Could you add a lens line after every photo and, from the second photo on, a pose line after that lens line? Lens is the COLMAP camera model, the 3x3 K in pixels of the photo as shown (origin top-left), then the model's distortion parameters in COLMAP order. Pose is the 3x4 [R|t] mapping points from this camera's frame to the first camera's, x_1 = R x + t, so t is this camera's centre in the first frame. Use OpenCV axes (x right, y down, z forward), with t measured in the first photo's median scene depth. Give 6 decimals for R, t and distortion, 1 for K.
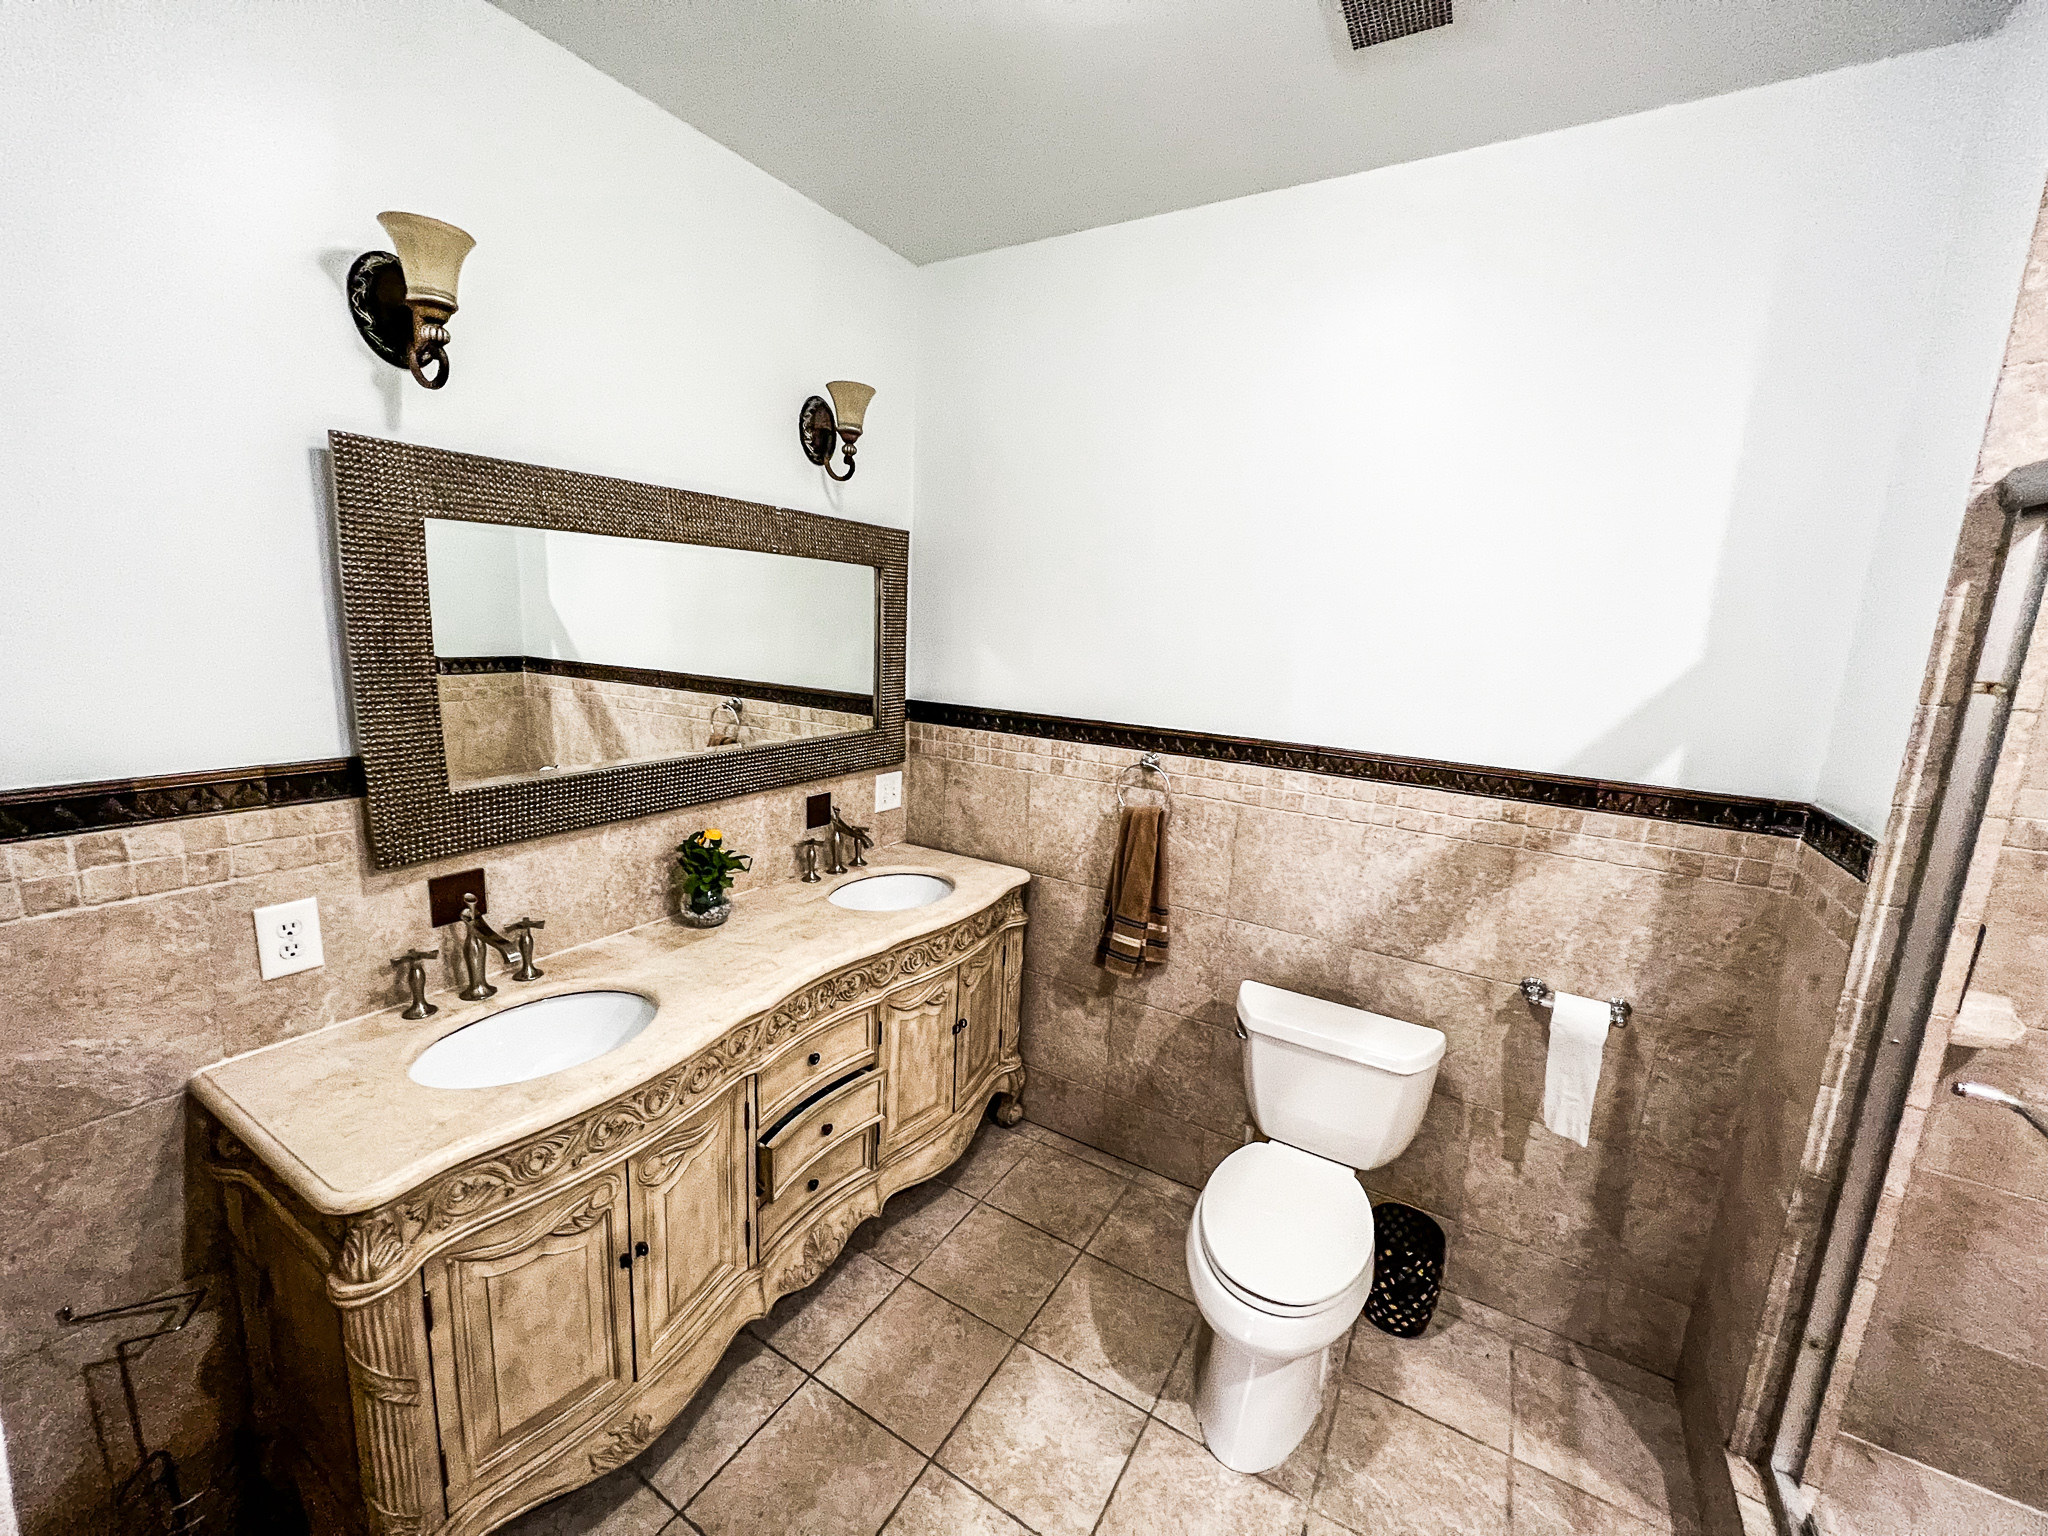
lens RADIAL K [[817.0, 0, 1021.8], [0, 817.0, 770.1], [0, 0, 1]] dist [0.000831, -0.000241]
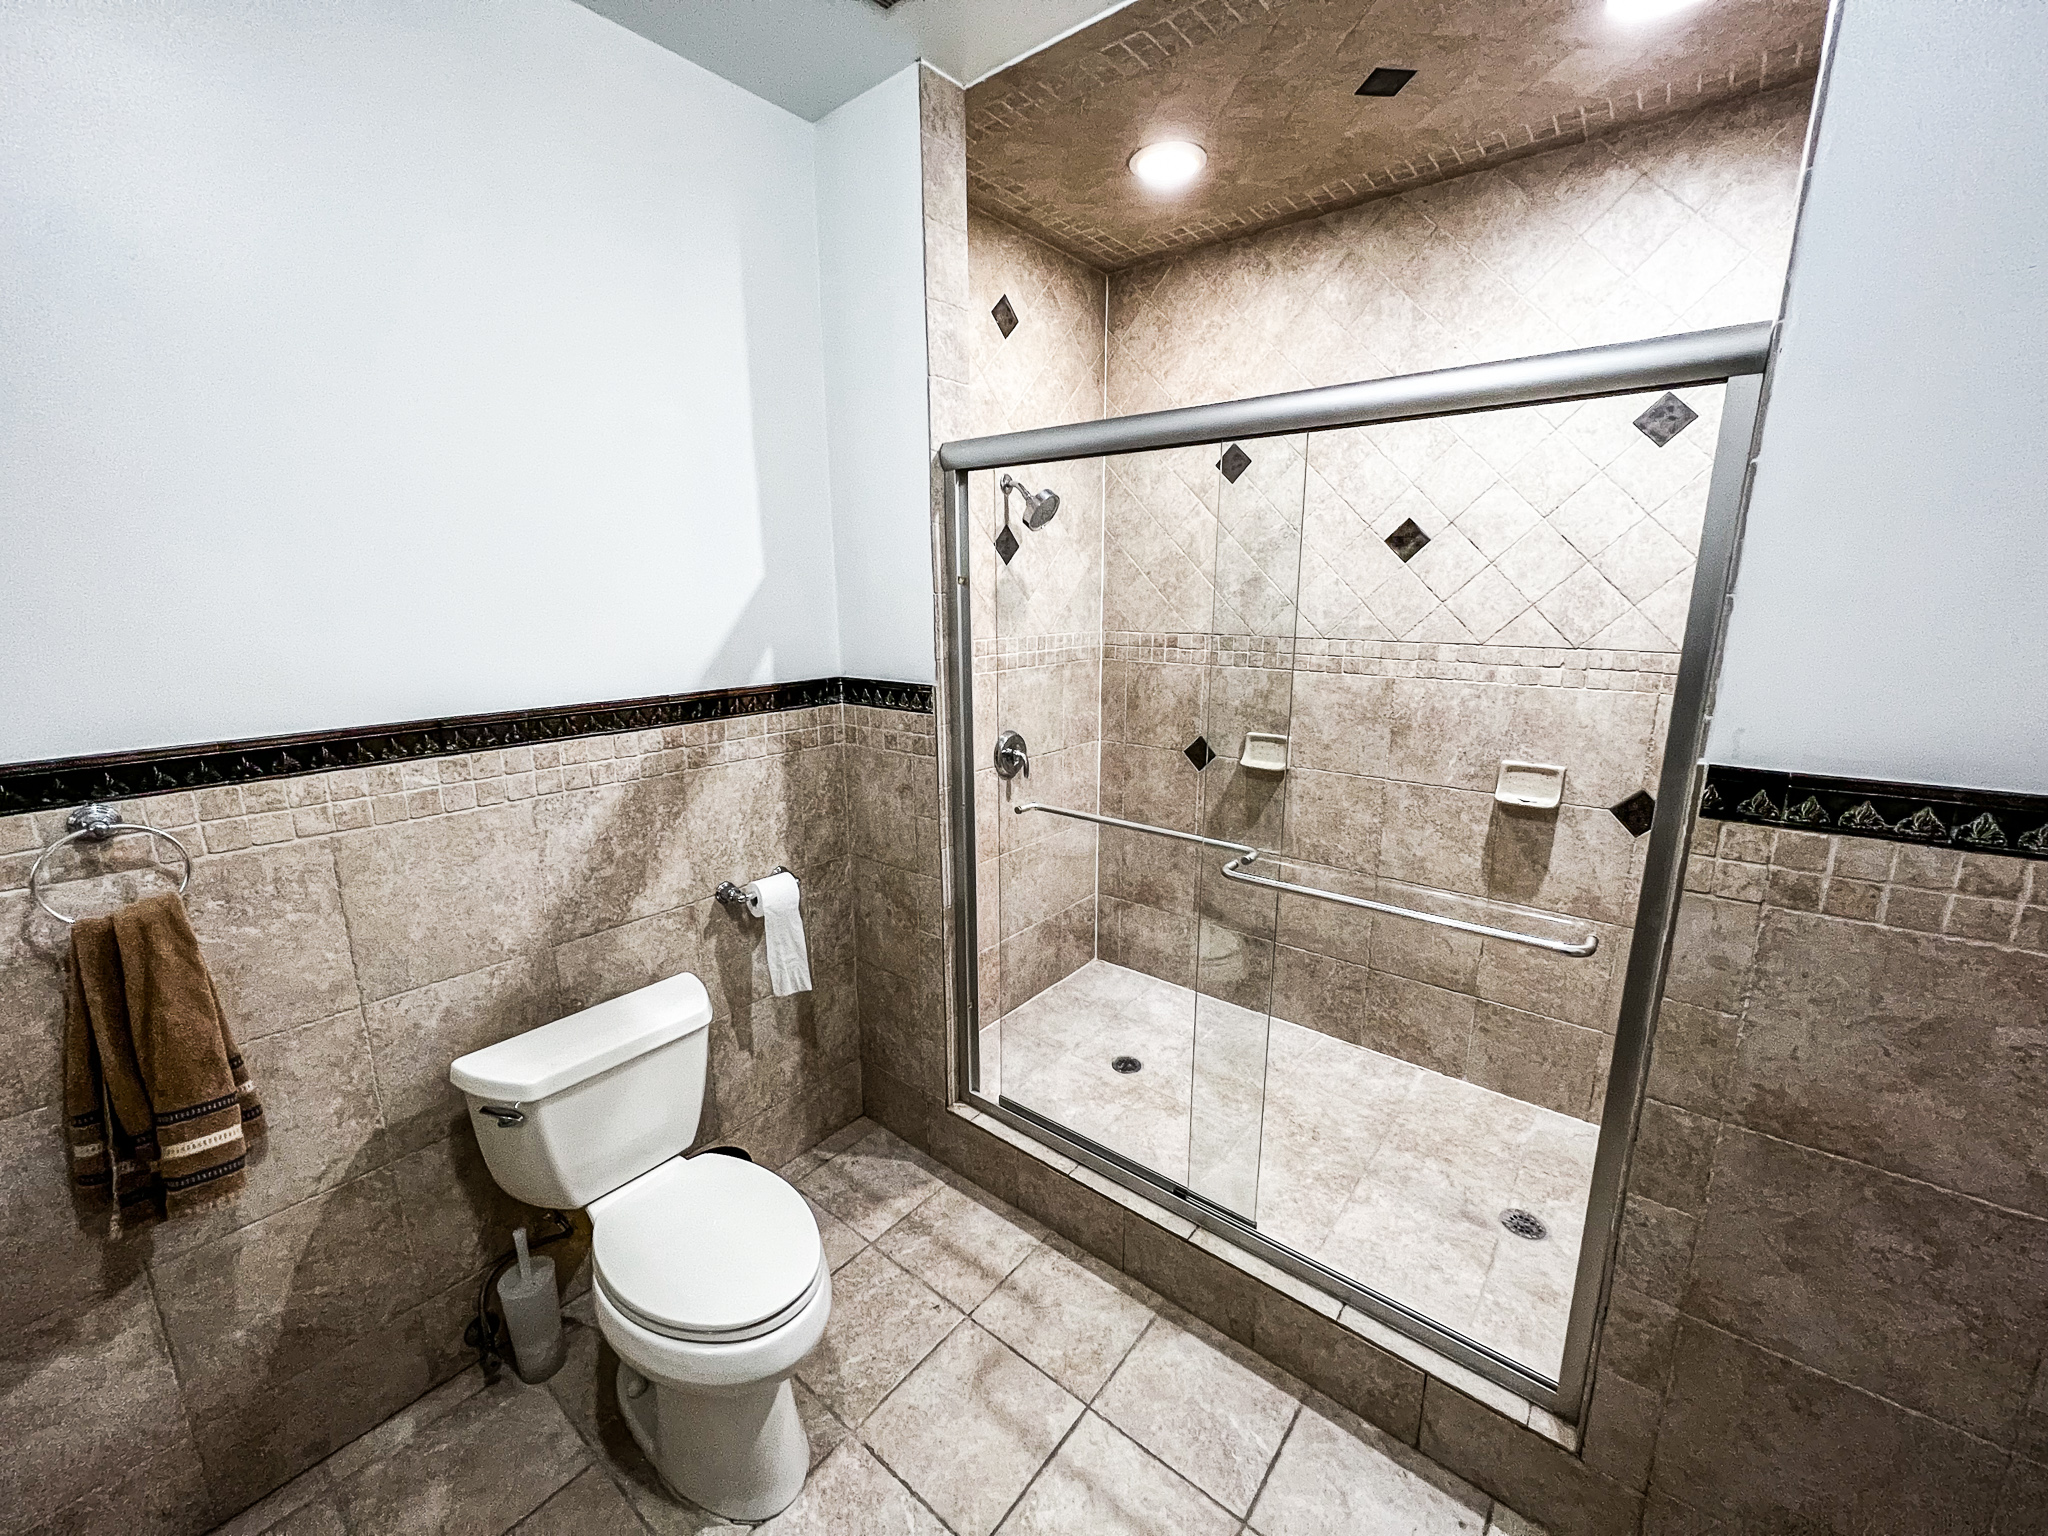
lens RADIAL K [[817.0, 0, 1023.0], [0, 817.0, 771.6], [0, 0, 1]] dist [0.000831, -0.000241]
pose [[0.136004, -0.261002, 0.955710, -0.295592], [0.196142, 0.952672, 0.232260, -0.054668], [-0.971098, 0.155867, 0.180761, 0.388111]]
